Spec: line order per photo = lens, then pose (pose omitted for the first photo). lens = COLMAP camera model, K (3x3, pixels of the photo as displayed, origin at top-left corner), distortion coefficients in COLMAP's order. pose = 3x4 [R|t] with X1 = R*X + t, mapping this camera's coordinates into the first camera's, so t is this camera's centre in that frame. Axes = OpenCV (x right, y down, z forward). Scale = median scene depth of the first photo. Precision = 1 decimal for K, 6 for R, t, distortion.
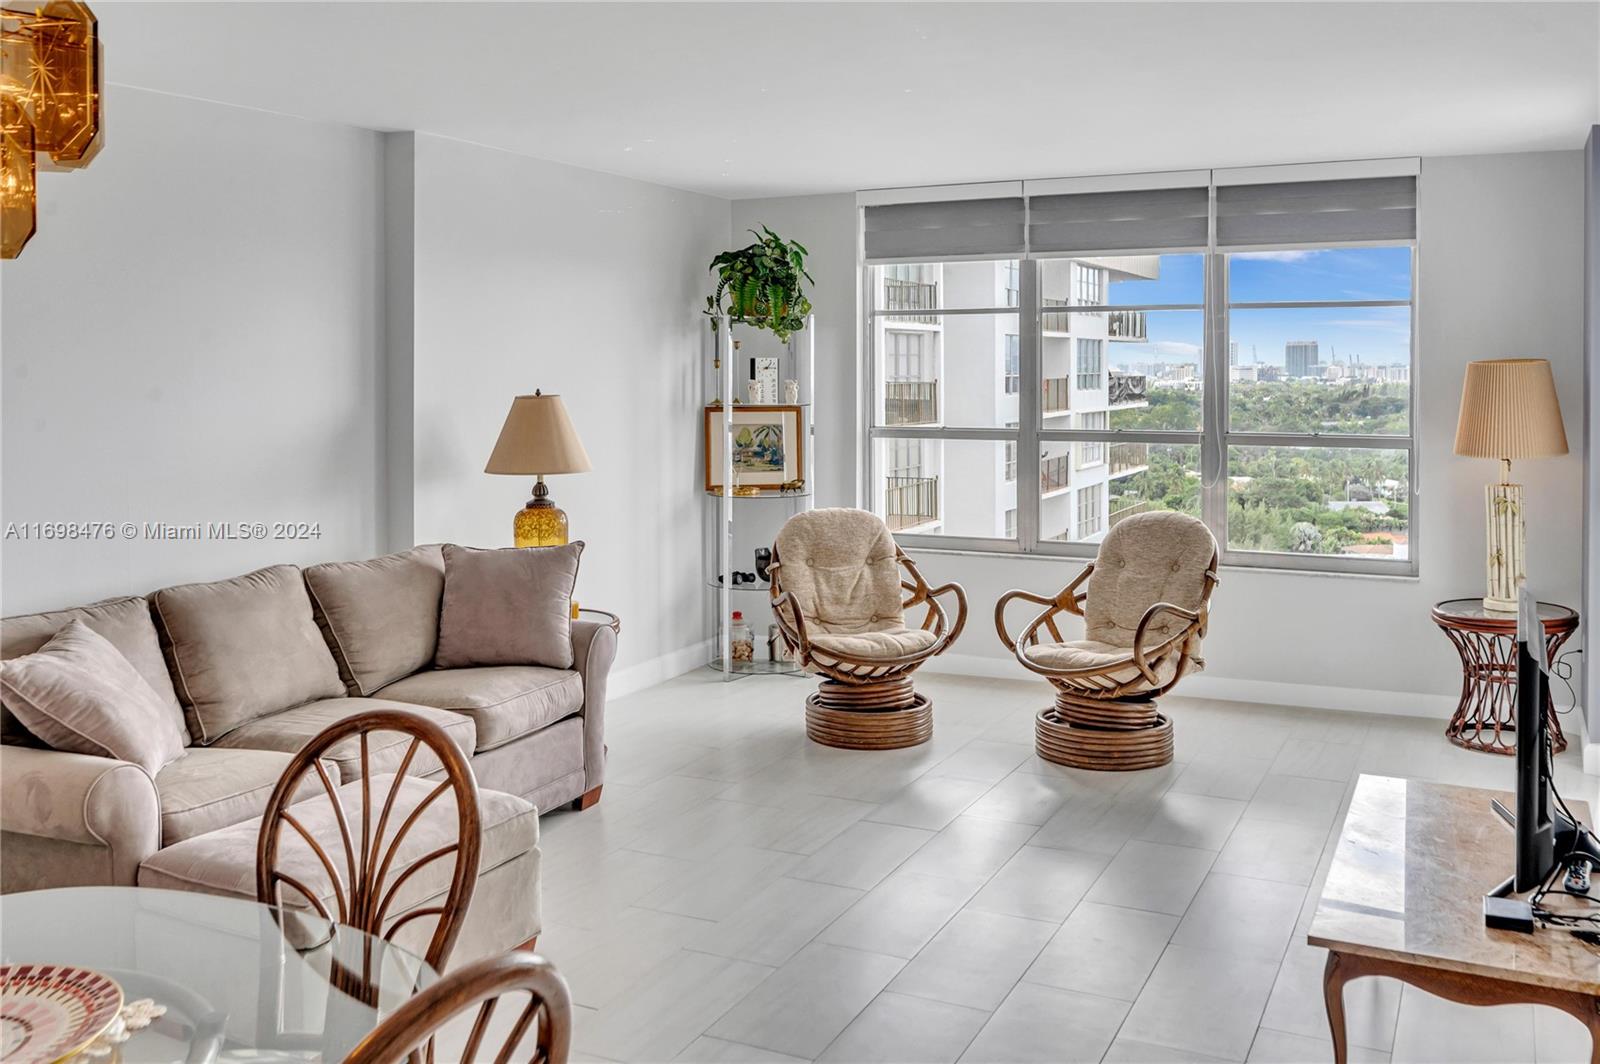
lens RADIAL K [[1413.7, 0, 810.8], [0, 1413.7, 376.5], [0, 0, 1]] dist [-0.011116, 0.009746]
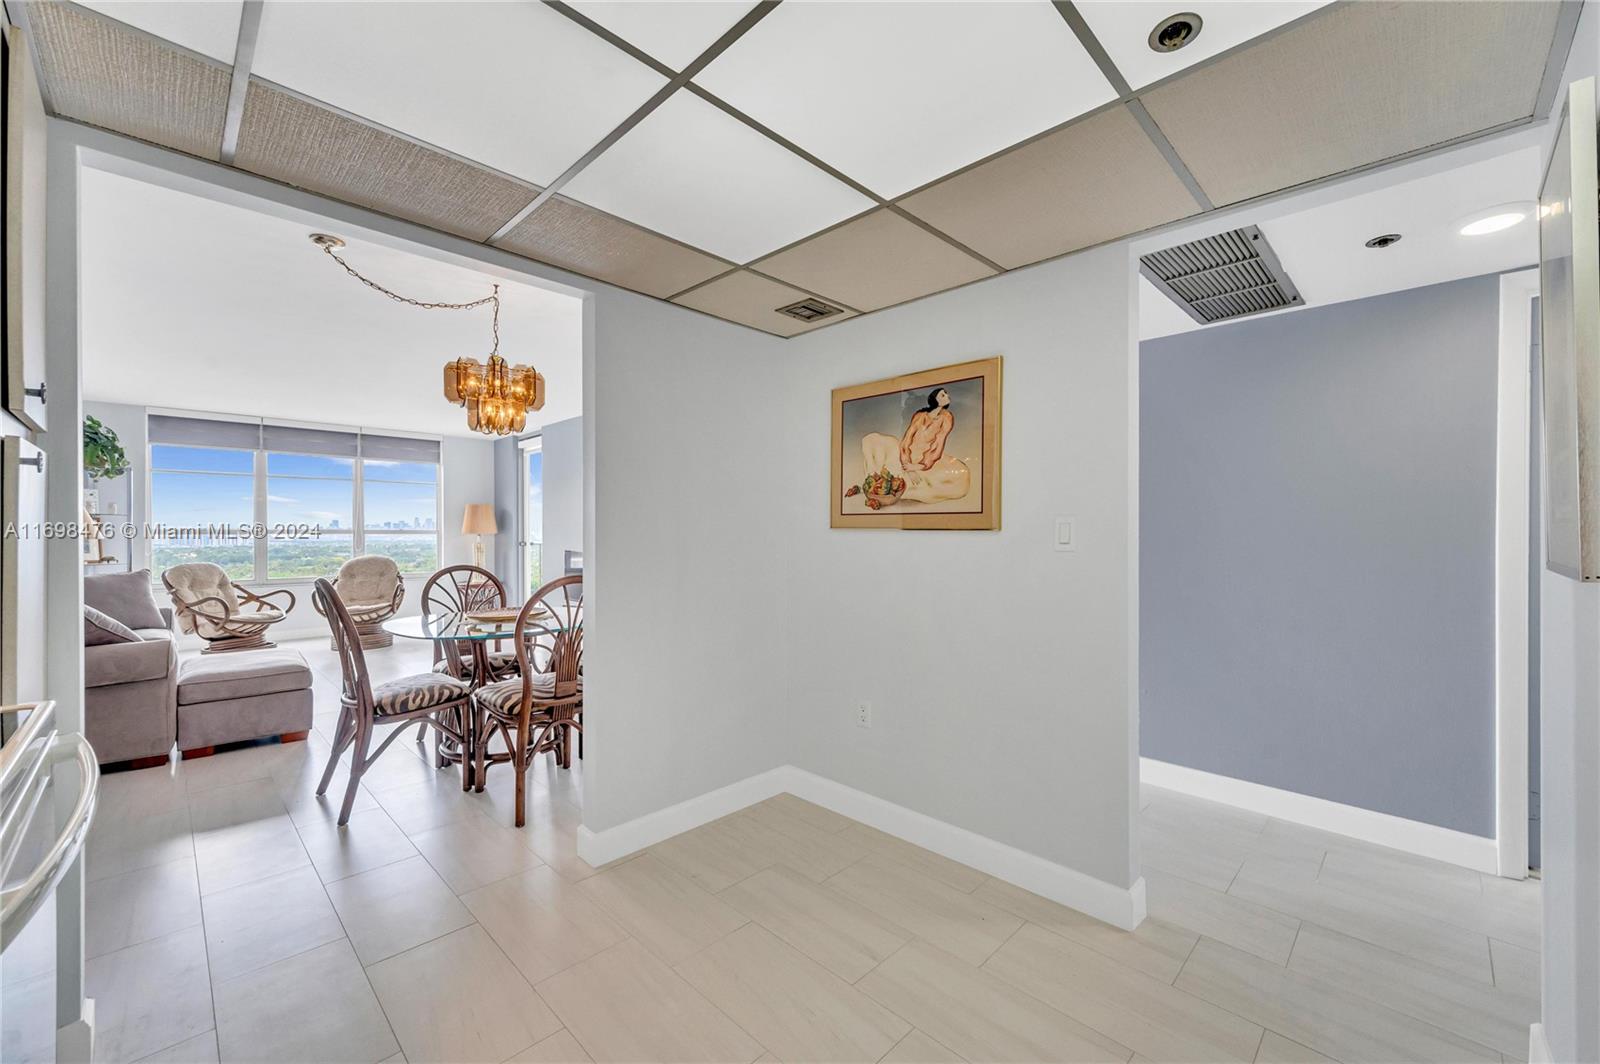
lens RADIAL K [[635.5, 0, 803.4], [0, 635.5, 537.2], [0, 0, 1]] dist [-0.002251, -0.001336]
pose [[0.326630, -0.003549, 0.945146, -0.577223], [0.009975, 0.999950, 0.000307, 0.065620], [-0.945100, 0.009328, 0.326649, -0.144757]]
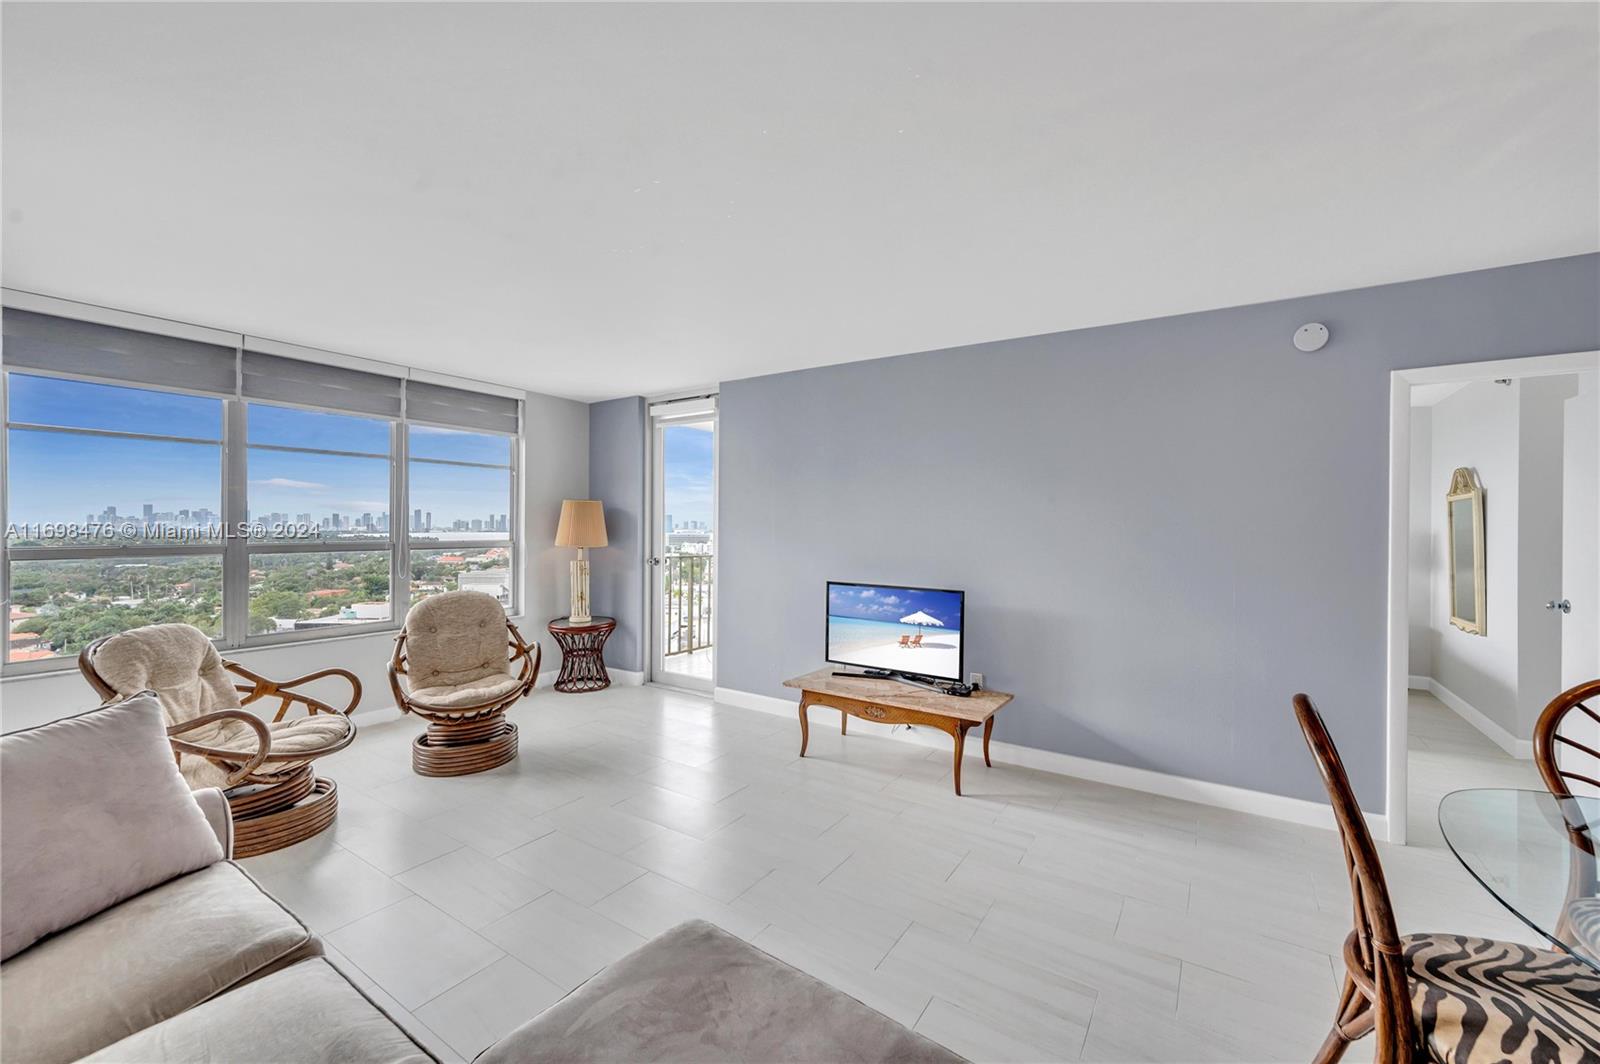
lens RADIAL K [[635.5, 0, 808.6], [0, 635.5, 524.0], [0, 0, 1]] dist [-0.002251, -0.001336]
pose [[0.129774, 0.006181, 0.991524, -0.355078], [0.004976, 0.999964, -0.006885, 0.029972], [-0.991531, 0.005827, 0.129738, 0.514547]]
